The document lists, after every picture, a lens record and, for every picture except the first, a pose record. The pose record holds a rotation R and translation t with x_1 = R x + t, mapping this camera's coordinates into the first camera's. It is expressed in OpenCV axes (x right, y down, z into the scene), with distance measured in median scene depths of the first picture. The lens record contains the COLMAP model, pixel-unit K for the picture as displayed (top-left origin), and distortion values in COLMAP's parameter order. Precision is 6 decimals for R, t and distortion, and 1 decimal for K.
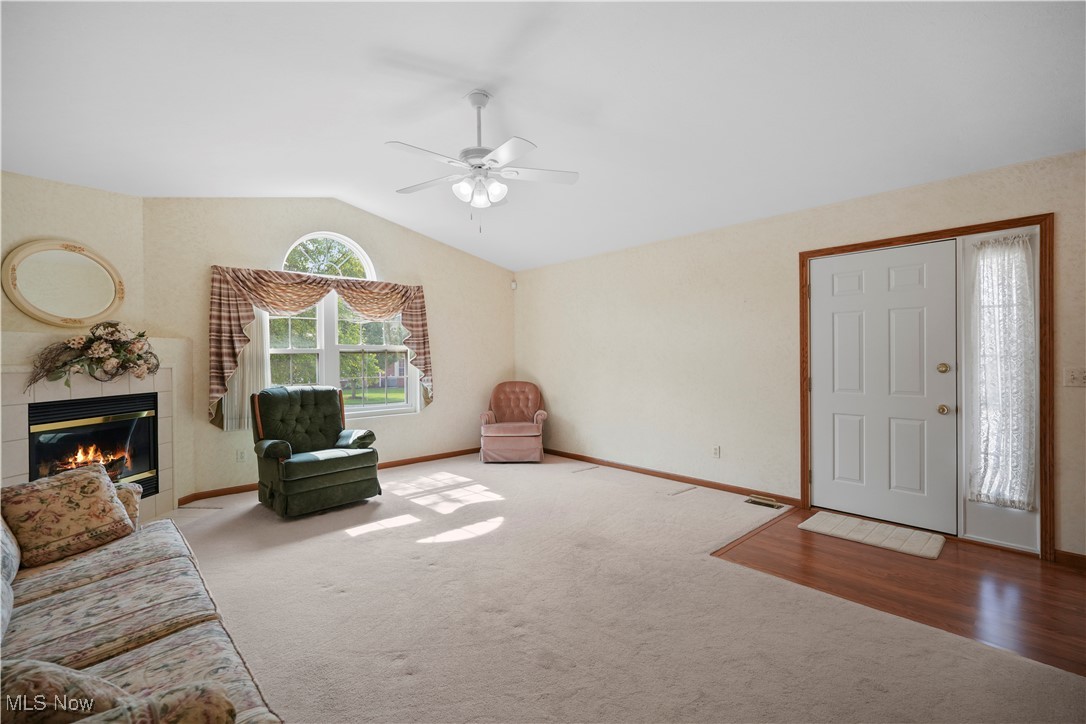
lens RADIAL K [[482.0, 0, 548.3], [0, 482.0, 359.2], [0, 0, 1]] dist [-0.012179, 0.001123]
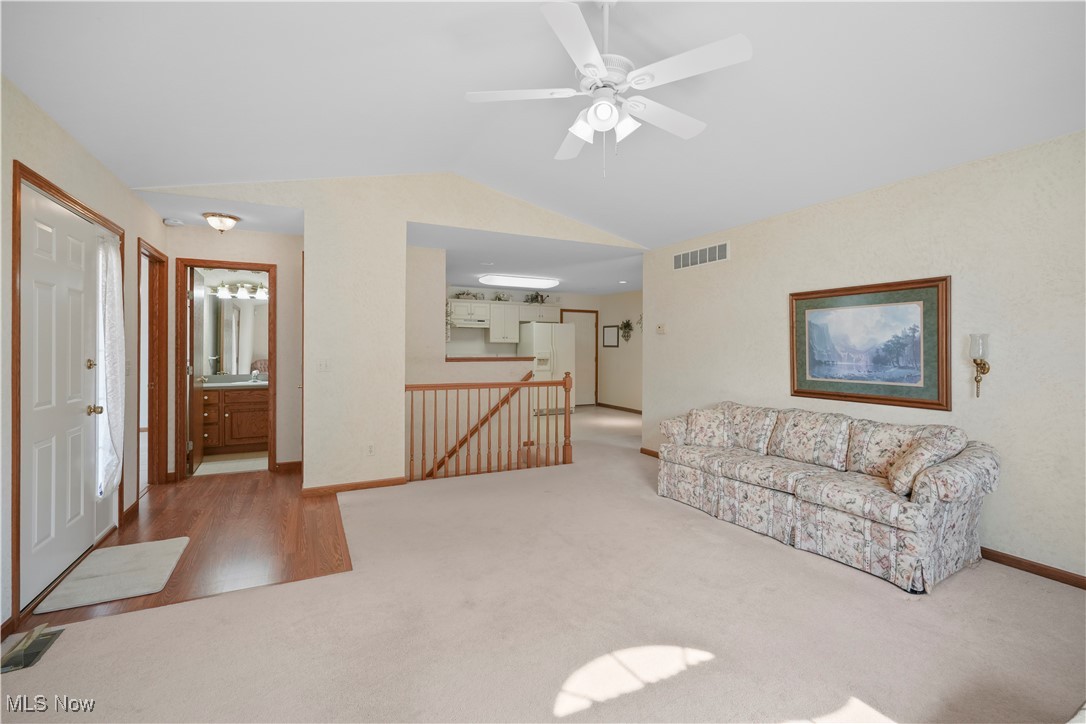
lens RADIAL K [[482.0, 0, 537.2], [0, 482.0, 343.9], [0, 0, 1]] dist [-0.012179, 0.001123]
pose [[-0.956529, 0.007053, 0.291552, -0.181179], [0.006783, 0.999975, -0.001937, -0.008483], [-0.291558, 0.000124, -0.956553, 1.234120]]
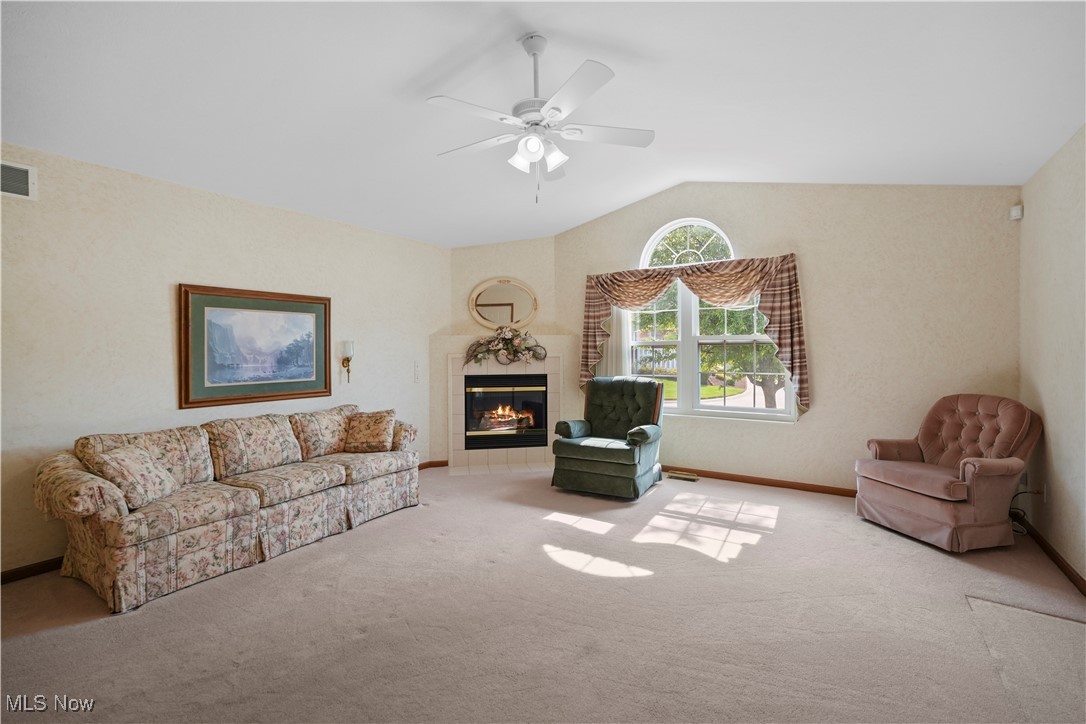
lens RADIAL K [[482.0, 0, 540.6], [0, 482.0, 352.6], [0, 0, 1]] dist [-0.012179, 0.001123]
pose [[0.229704, 0.008338, -0.973225, 0.484074], [-0.004574, 0.999962, 0.007487, -0.003981], [0.973250, 0.002732, 0.229733, 0.583382]]
